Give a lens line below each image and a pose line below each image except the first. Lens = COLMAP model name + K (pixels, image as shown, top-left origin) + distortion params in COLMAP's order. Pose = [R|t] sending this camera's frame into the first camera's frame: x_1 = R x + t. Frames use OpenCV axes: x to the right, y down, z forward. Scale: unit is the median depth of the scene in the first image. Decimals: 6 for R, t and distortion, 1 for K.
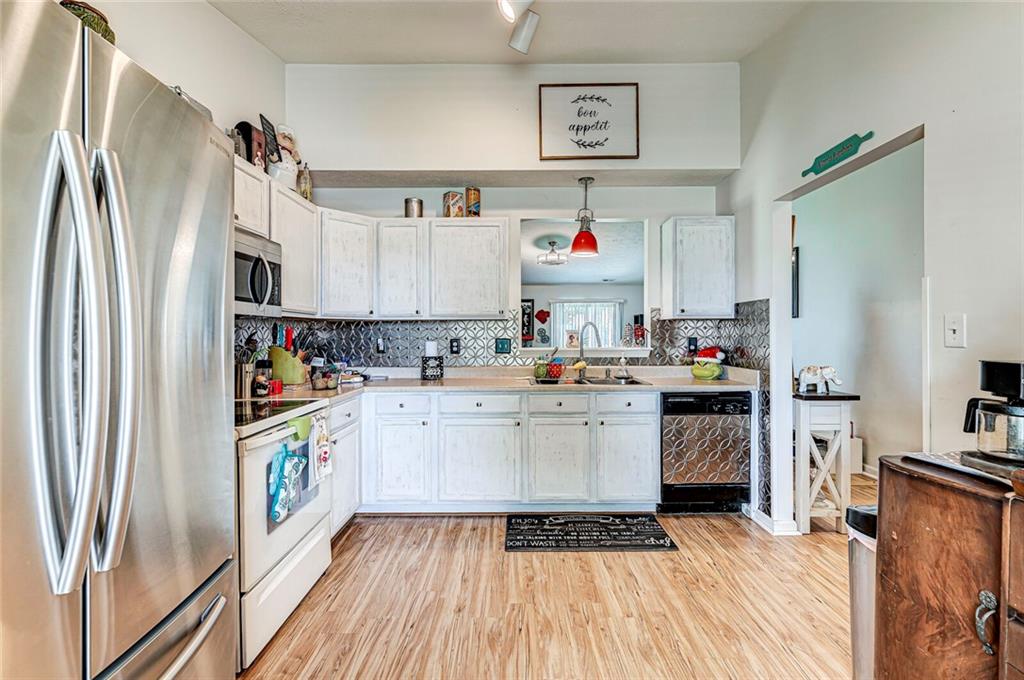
lens RADIAL K [[441.7, 0, 512.5], [0, 441.7, 334.2], [0, 0, 1]] dist [0.001753, 0.000877]
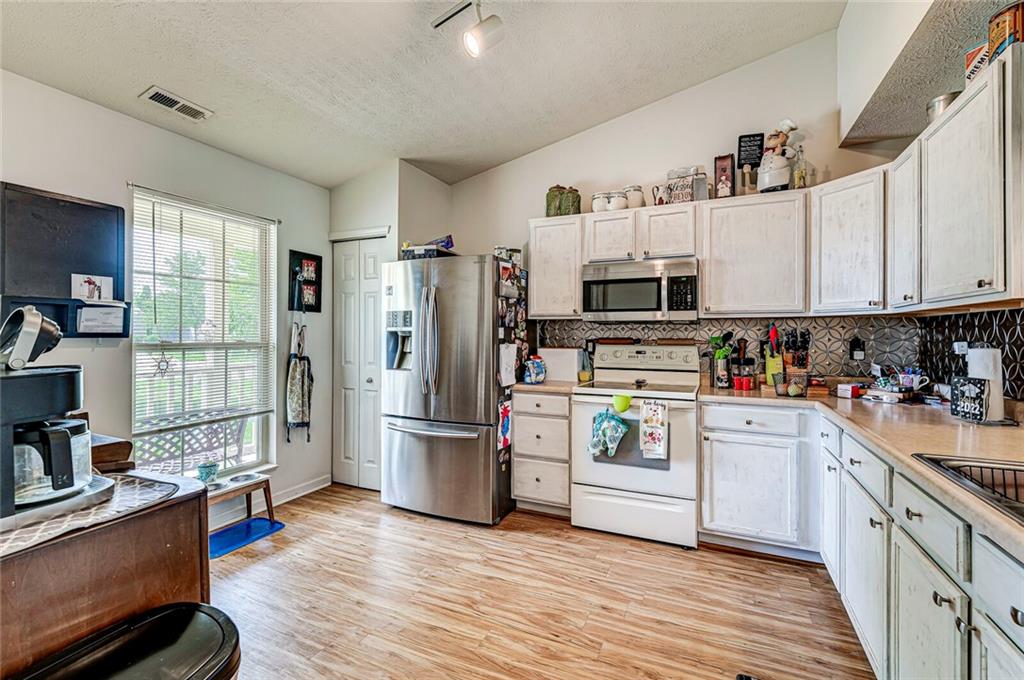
lens RADIAL K [[441.7, 0, 512.5], [0, 441.7, 334.2], [0, 0, 1]] dist [0.001753, 0.000877]
pose [[-0.420371, -0.000413, -0.907352, 1.026111], [0.003520, 0.999992, -0.002086, -0.001490], [0.907345, -0.004070, -0.420366, 1.429838]]
